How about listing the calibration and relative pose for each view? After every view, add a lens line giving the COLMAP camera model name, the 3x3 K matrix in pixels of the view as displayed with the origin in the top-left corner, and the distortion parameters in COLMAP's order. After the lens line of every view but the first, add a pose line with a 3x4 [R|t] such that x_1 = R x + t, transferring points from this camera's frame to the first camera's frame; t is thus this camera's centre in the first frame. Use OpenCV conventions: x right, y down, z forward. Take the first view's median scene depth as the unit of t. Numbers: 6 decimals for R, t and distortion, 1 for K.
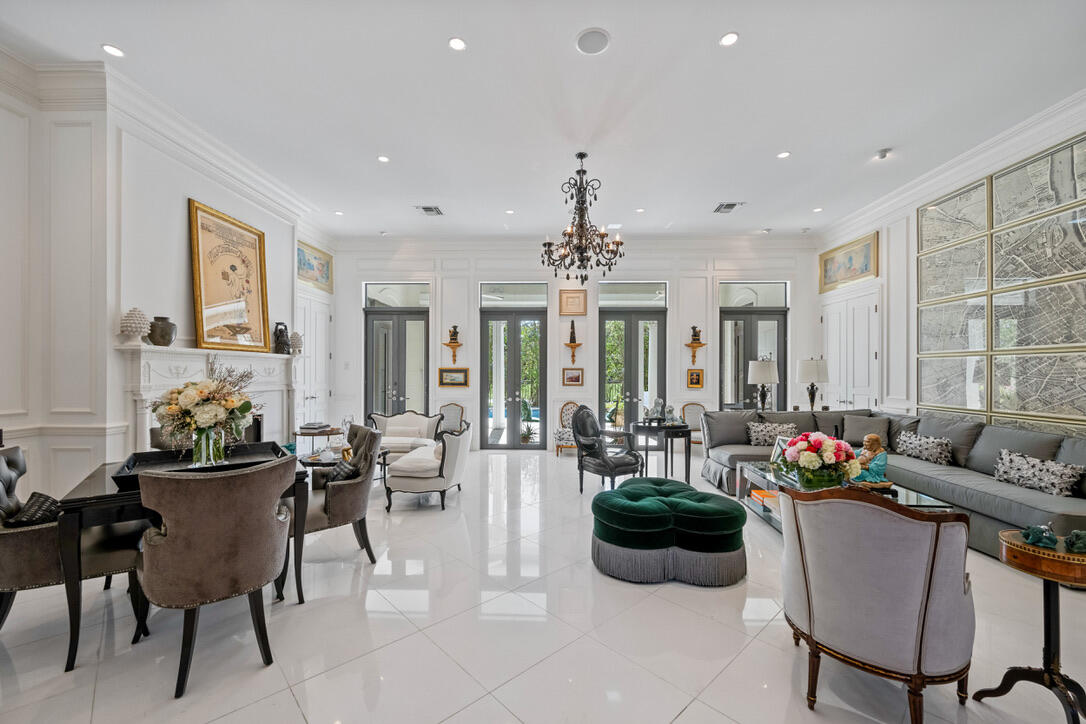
lens RADIAL K [[432.3, 0, 544.8], [0, 432.3, 367.5], [0, 0, 1]] dist [0.000340, -0.000326]
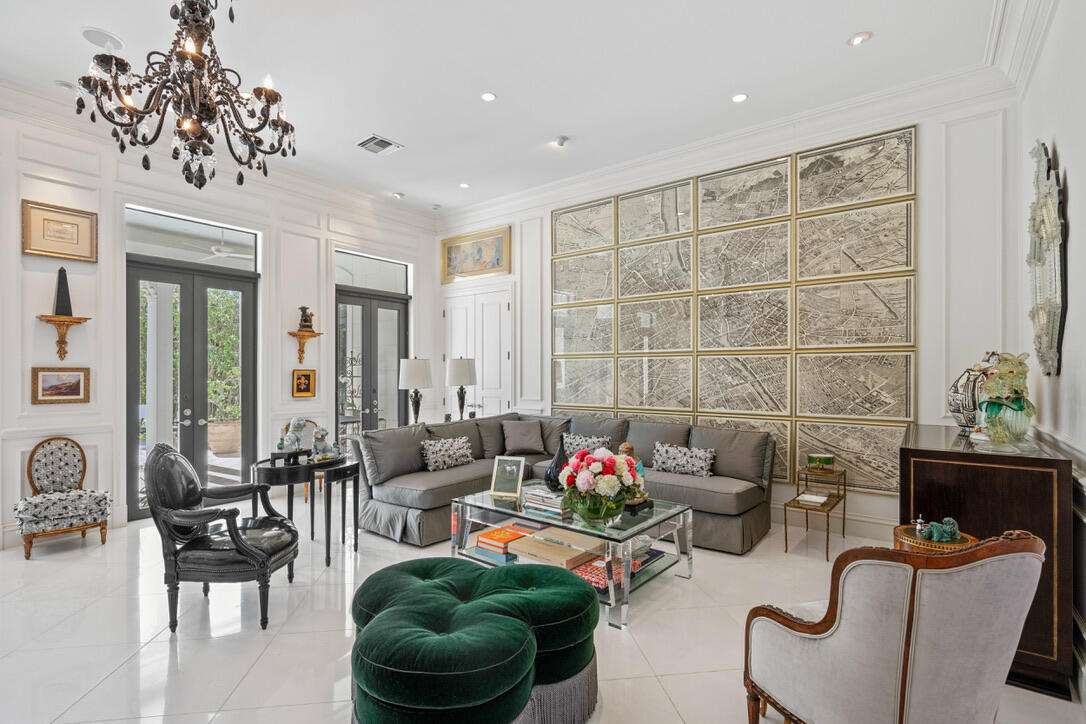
lens RADIAL K [[508.6, 0, 539.9], [0, 508.6, 370.2], [0, 0, 1]] dist [0.000547, -0.000645]
pose [[0.586580, 0.000931, 0.809890, -0.103978], [-0.003848, 0.999991, 0.001637, 0.002289], [-0.809882, -0.004076, 0.586579, 0.281556]]
